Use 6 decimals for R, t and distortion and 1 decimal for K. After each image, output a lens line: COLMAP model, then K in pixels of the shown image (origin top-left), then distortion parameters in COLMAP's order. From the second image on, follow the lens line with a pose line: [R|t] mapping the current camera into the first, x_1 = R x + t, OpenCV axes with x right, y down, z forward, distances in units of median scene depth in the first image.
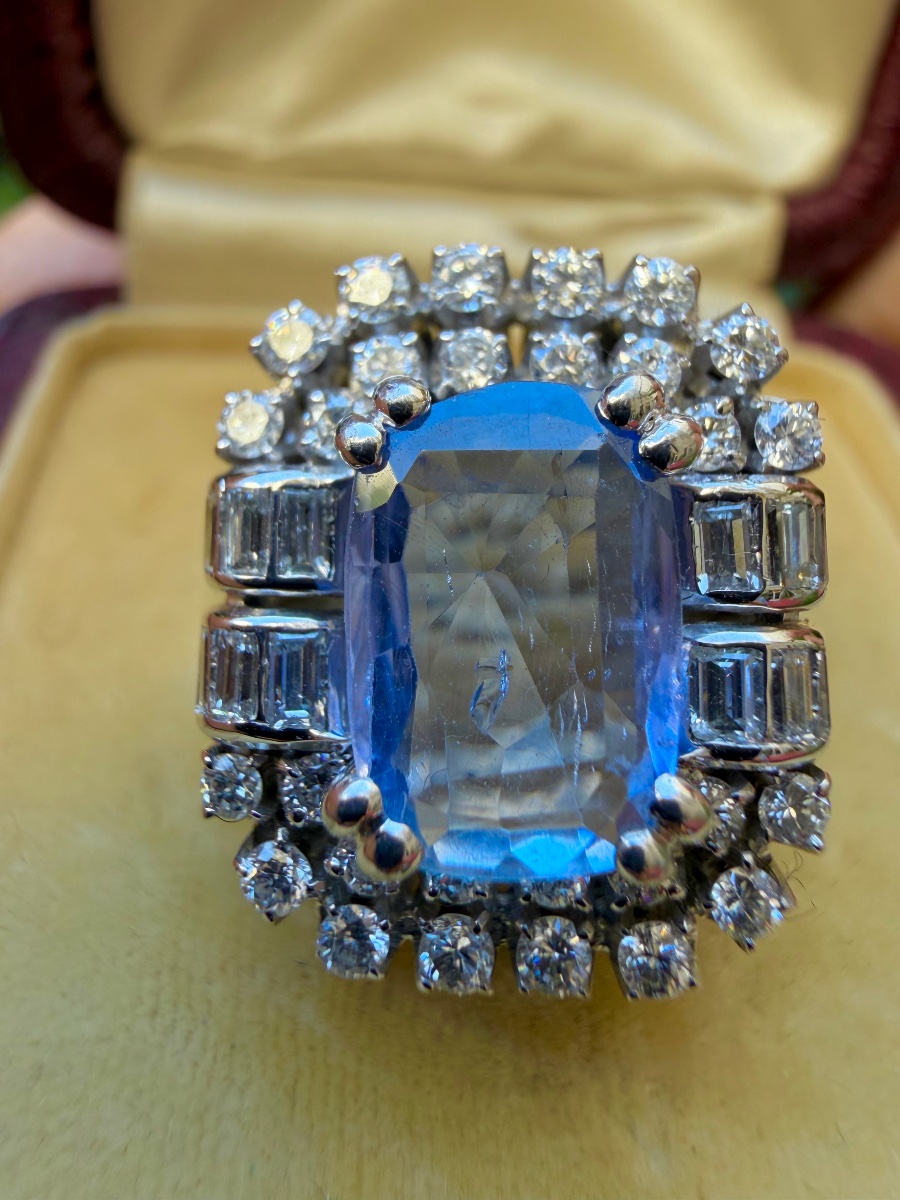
lens RADIAL K [[838.9, 0, 436.5], [0, 838.9, 511.6], [0, 0, 1]] dist [0.029152, -0.009906]
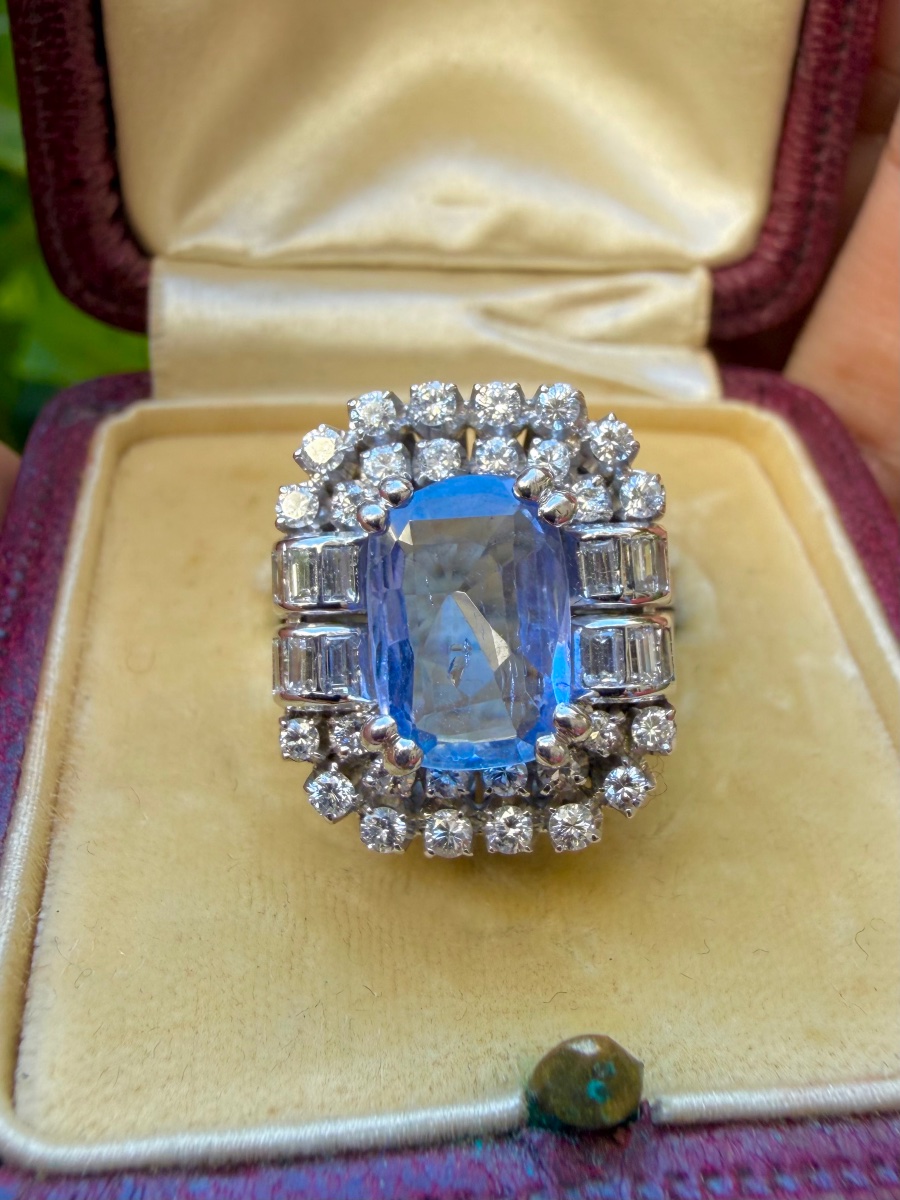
lens RADIAL K [[838.9, 0, 476.7], [0, 838.9, 559.2], [0, 0, 1]] dist [0.029152, -0.009906]
pose [[0.997124, -0.054678, 0.052487, 0.020592], [0.054285, 0.998486, 0.008900, -0.003239], [-0.052894, -0.006025, 0.998582, -0.569635]]
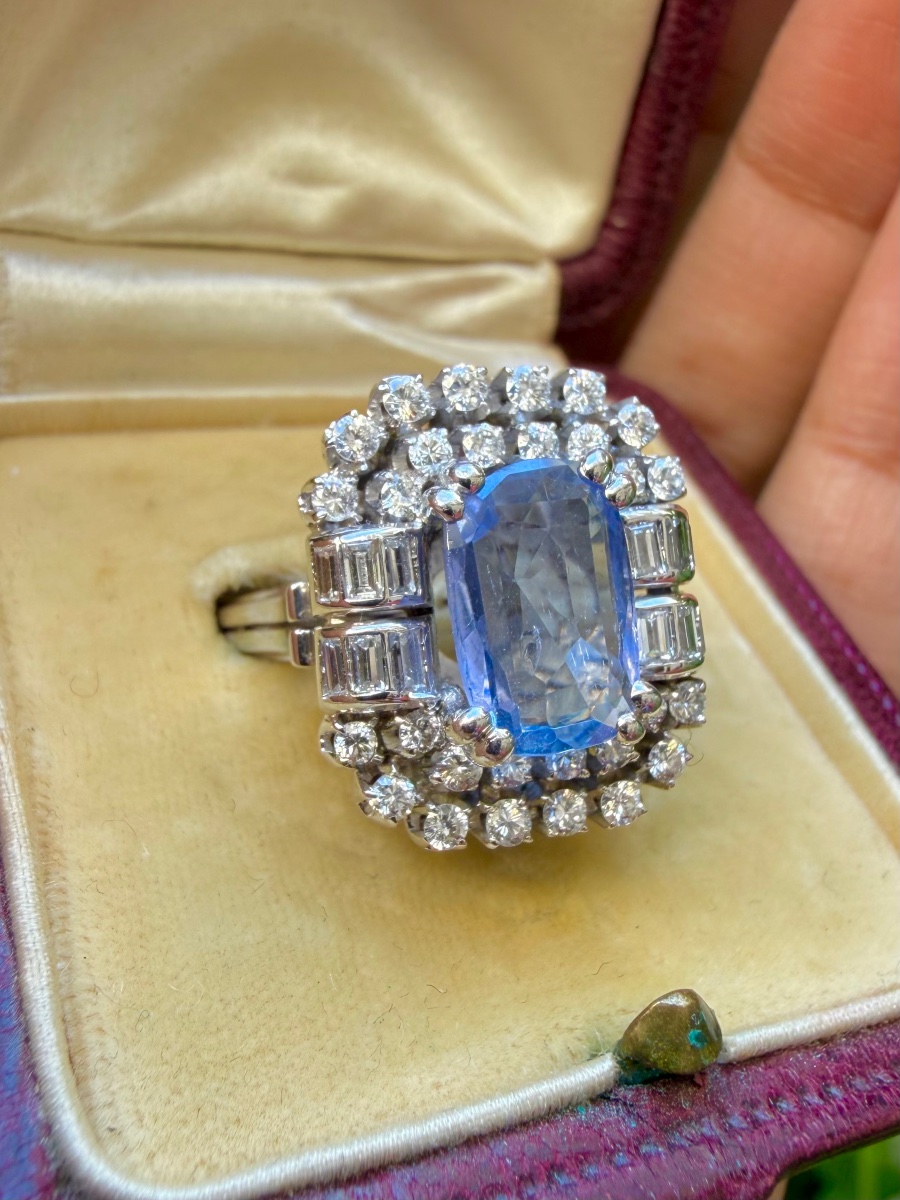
lens RADIAL K [[873.6, 0, 445.4], [0, 873.6, 608.6], [0, 0, 1]] dist [0.005511, 0.009222]
pose [[0.955050, -0.113740, 0.273756, -0.482692], [0.097629, 0.992628, 0.071817, -0.004463], [-0.279907, -0.041862, 0.959114, -0.510486]]
